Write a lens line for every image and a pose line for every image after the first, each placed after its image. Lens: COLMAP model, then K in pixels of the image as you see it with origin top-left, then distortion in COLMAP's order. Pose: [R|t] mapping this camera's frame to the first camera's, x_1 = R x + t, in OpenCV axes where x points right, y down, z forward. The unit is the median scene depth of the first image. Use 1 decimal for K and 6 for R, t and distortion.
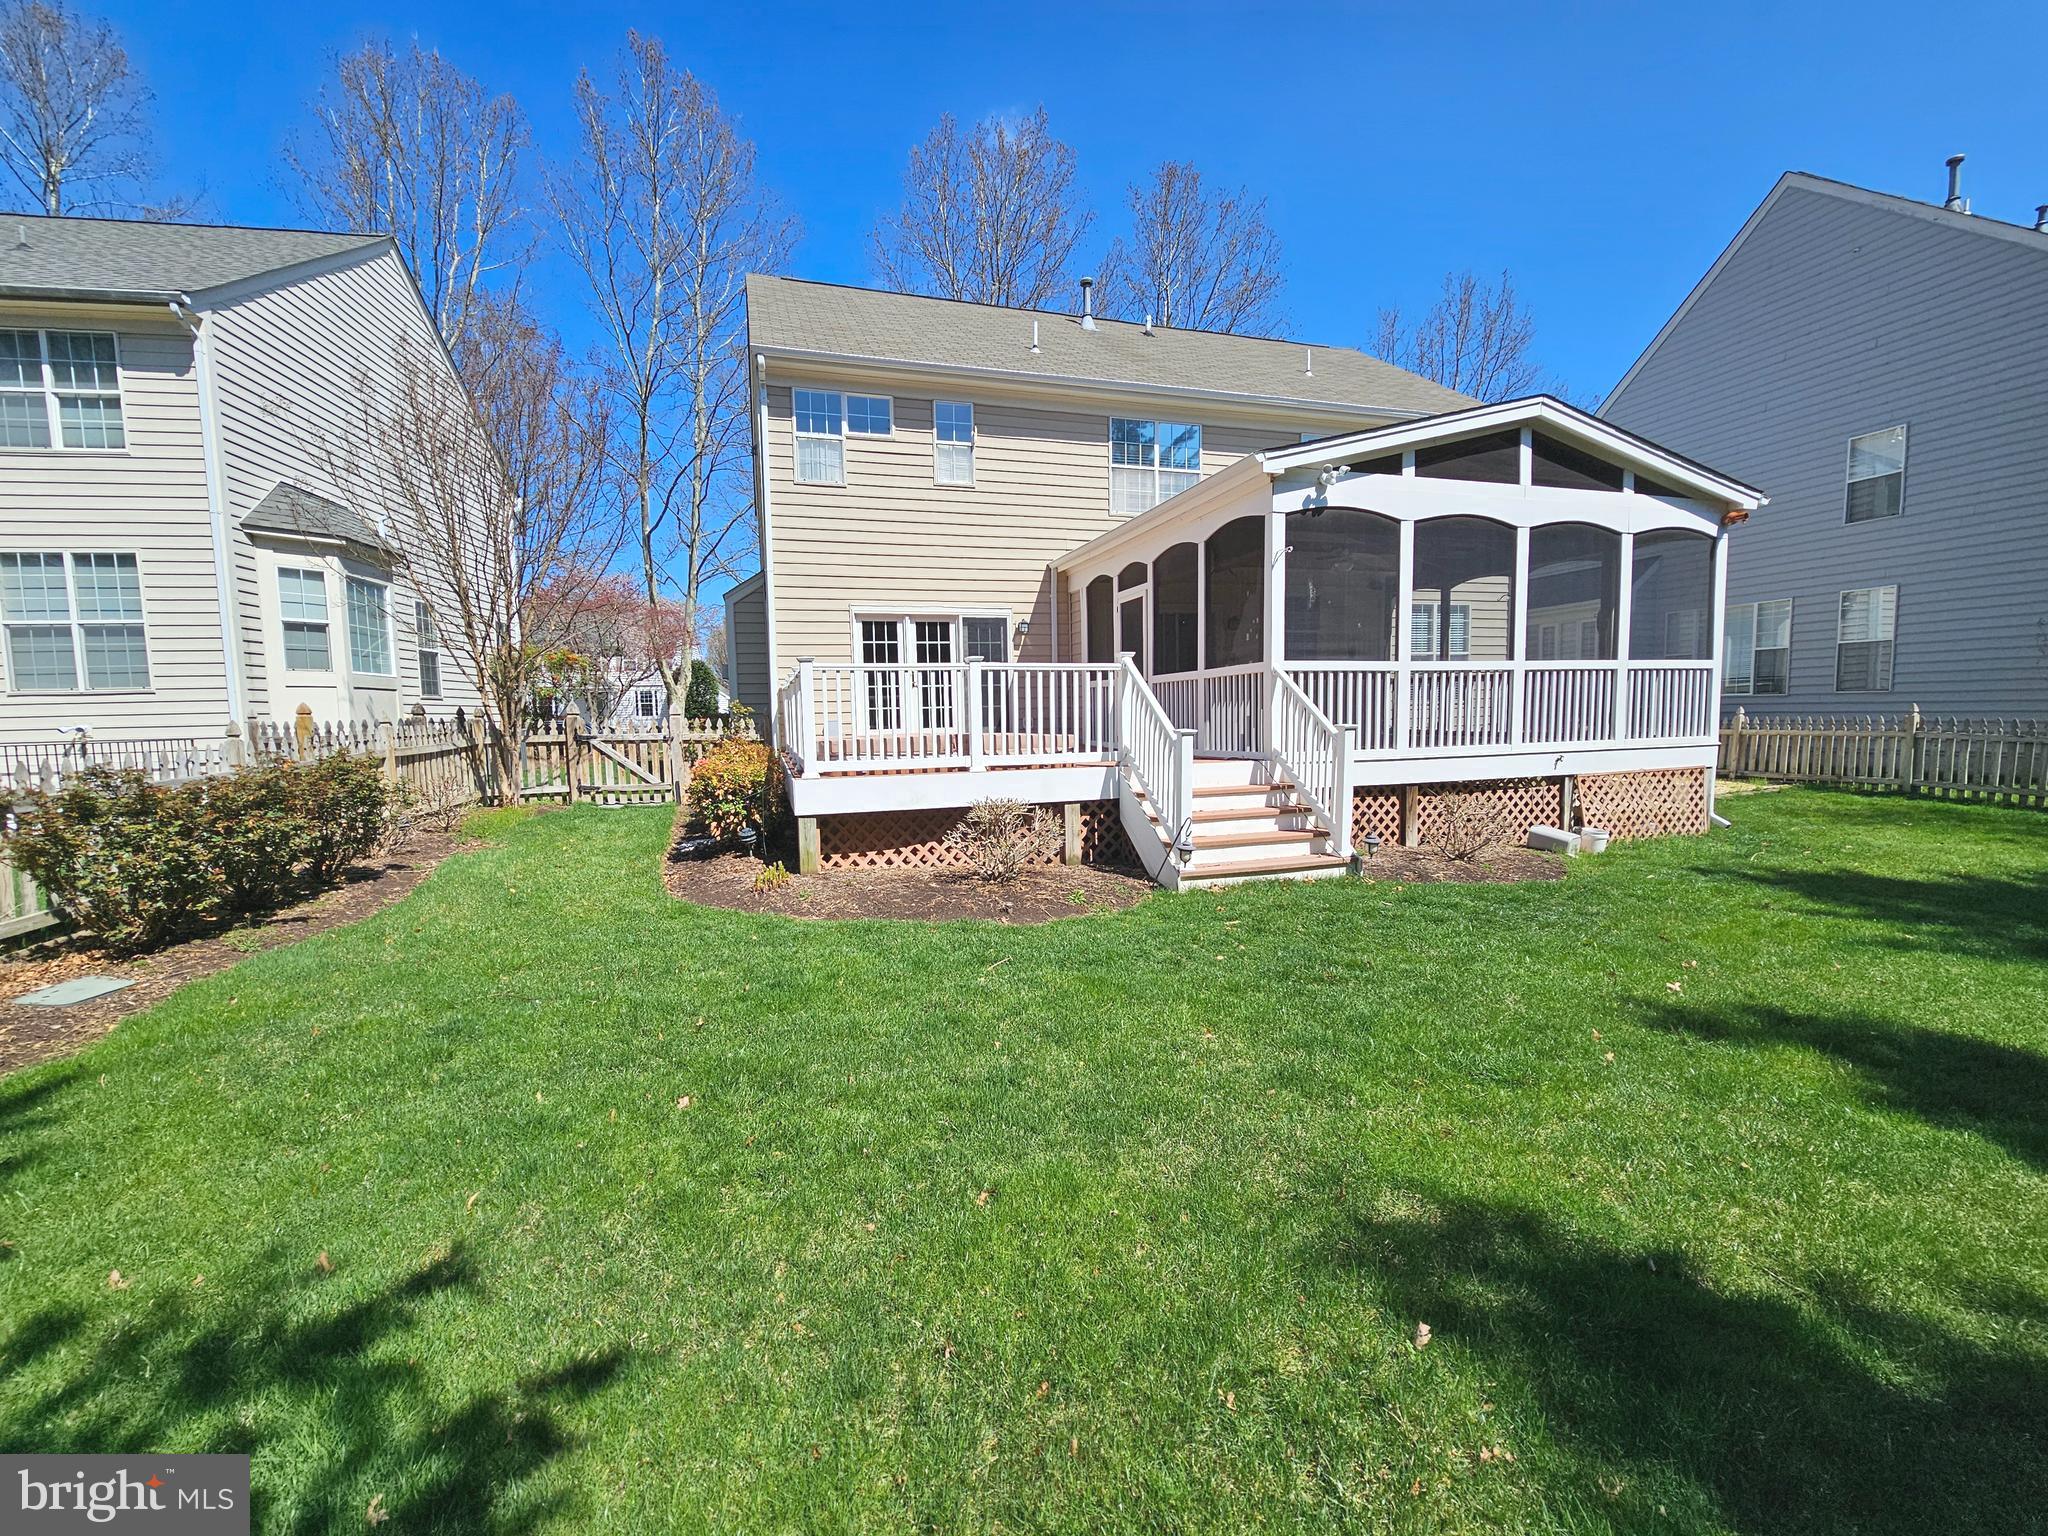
lens RADIAL K [[835.4, 0, 1017.5], [0, 835.4, 779.8], [0, 0, 1]] dist [-0.003112, -0.000322]
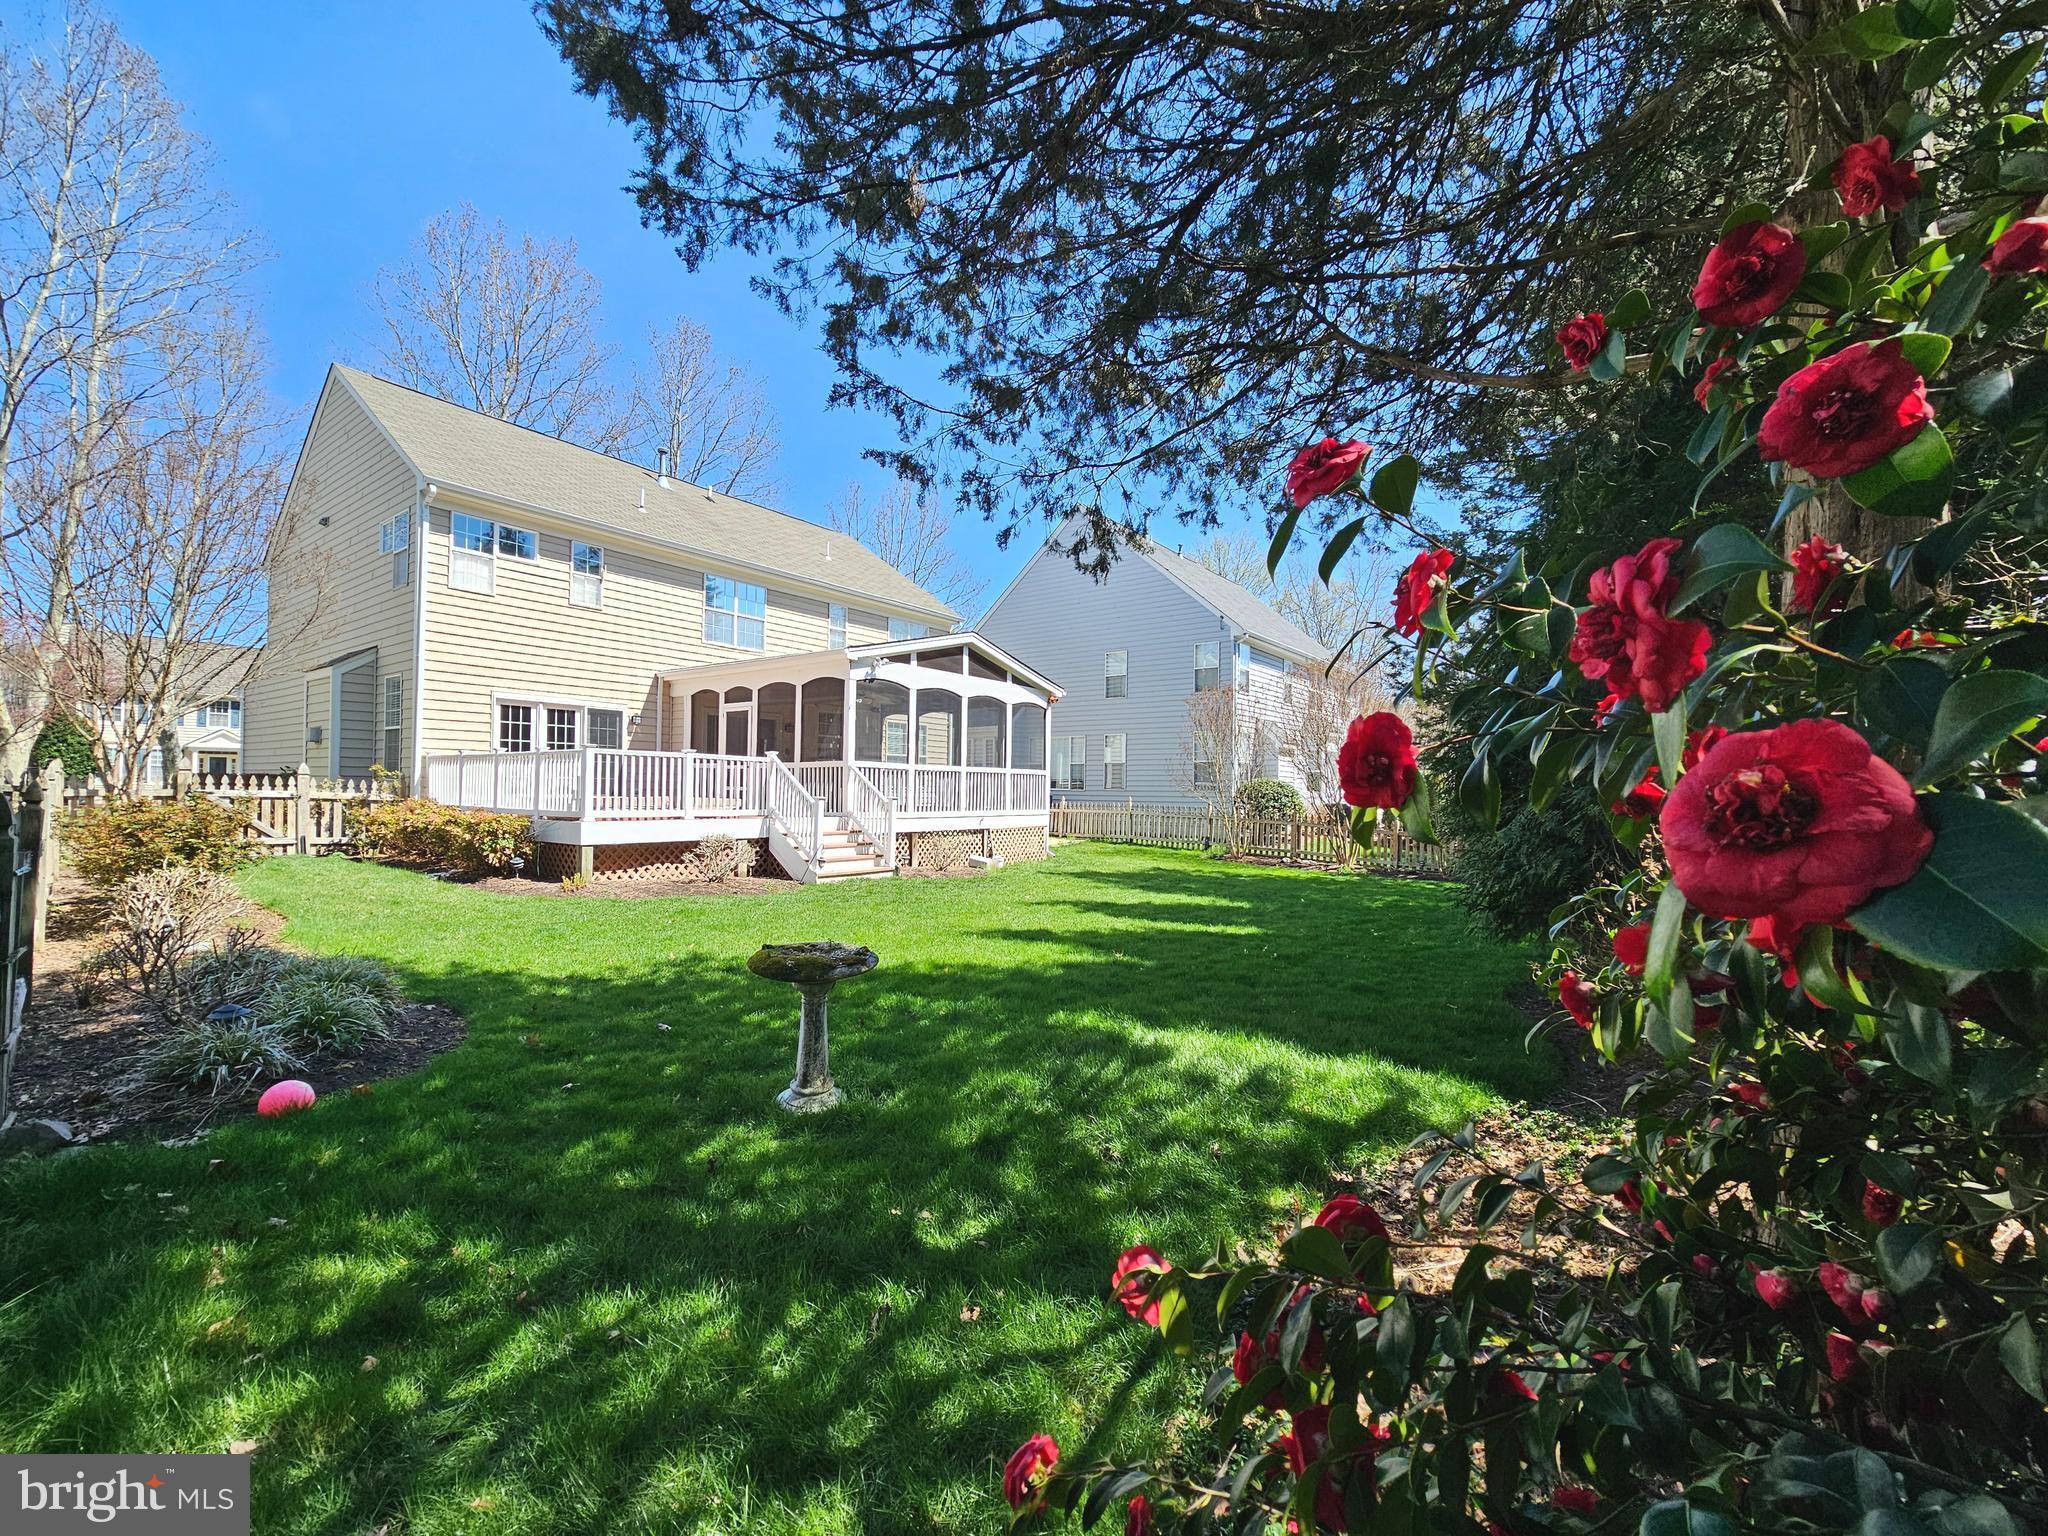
lens RADIAL K [[841.2, 0, 1020.9], [0, 841.2, 774.2], [0, 0, 1]] dist [-0.001389, 0.000553]
pose [[0.800159, 0.044569, 0.598130, -0.399474], [0.017373, 0.995095, -0.097391, 0.056327], [-0.599536, 0.088319, 0.795460, -0.543739]]
